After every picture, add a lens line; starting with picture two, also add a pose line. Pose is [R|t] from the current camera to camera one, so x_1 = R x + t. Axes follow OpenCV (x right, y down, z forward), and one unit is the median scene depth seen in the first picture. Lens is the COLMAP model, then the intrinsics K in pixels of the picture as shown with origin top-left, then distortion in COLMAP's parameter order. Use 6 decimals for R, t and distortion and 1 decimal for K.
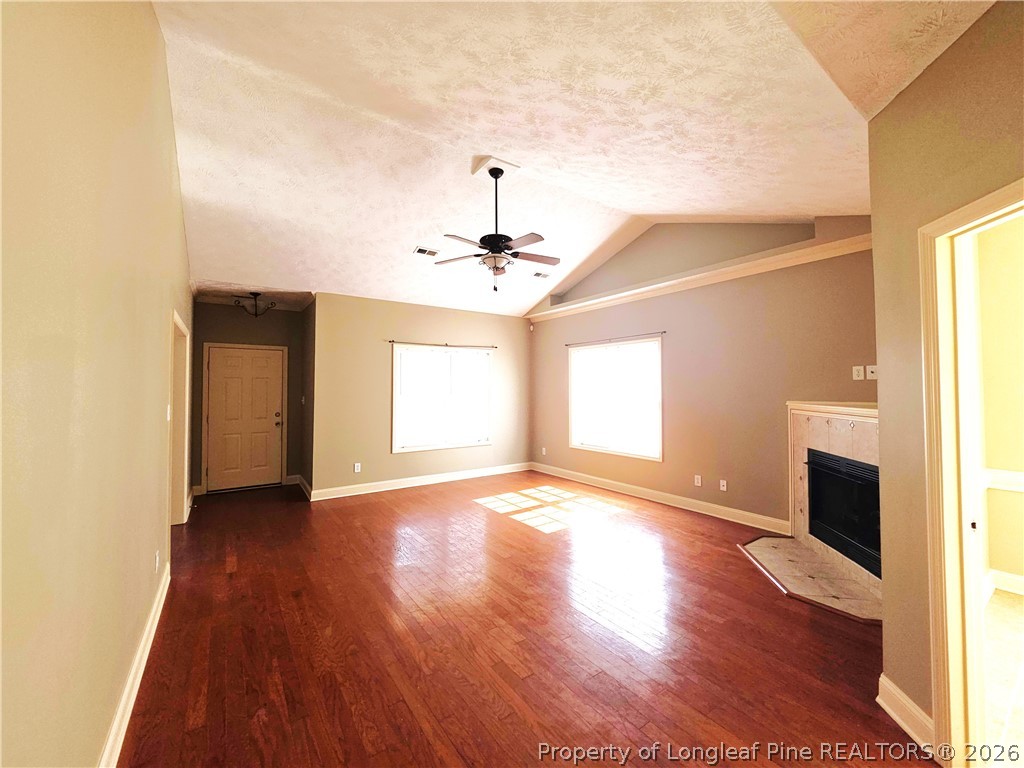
lens RADIAL K [[412.2, 0, 513.0], [0, 412.2, 383.2], [0, 0, 1]] dist [0.002274, 0.000256]
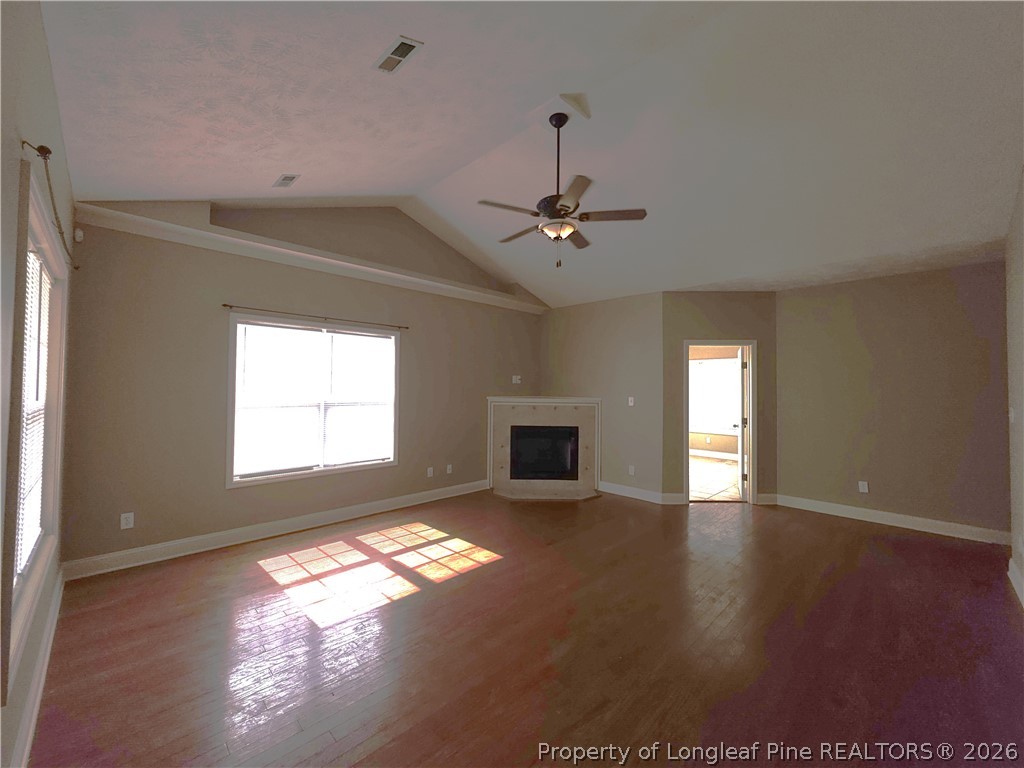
lens RADIAL K [[412.2, 0, 512.6], [0, 412.2, 382.8], [0, 0, 1]] dist [0.002274, 0.000256]
pose [[-0.162984, 0.016879, 0.986484, -0.689114], [-0.023750, 0.999497, -0.021026, 0.020562], [-0.986343, -0.026856, -0.162502, 1.019668]]
